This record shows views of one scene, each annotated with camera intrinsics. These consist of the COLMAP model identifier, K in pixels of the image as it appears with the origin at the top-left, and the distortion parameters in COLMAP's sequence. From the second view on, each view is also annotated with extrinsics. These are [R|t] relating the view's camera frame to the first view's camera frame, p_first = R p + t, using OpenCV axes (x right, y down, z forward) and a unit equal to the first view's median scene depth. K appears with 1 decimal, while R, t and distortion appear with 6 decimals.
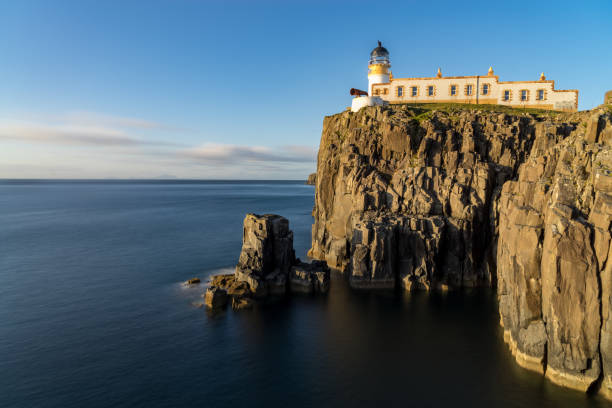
lens RADIAL K [[415.7, 0, 321.5], [0, 415.7, 198.6], [0, 0, 1]] dist [-0.008293, -0.002998]
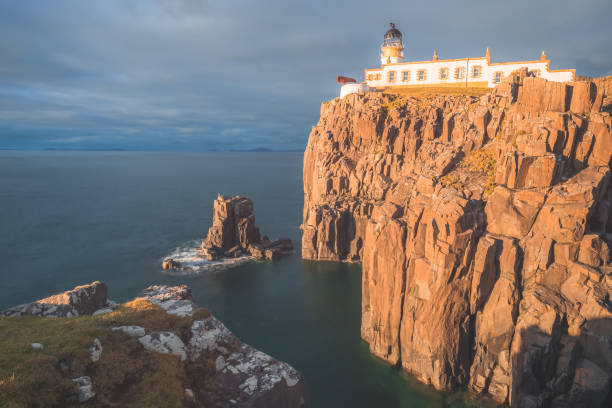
lens RADIAL K [[391.9, 0, 326.6], [0, 391.9, 203.4], [0, 0, 1]] dist [0.006546, -0.003027]
pose [[0.983668, 0.023574, -0.178440, 0.285541], [-0.008605, 0.996412, 0.084201, -0.033988], [0.179785, -0.081290, 0.980341, -0.010573]]
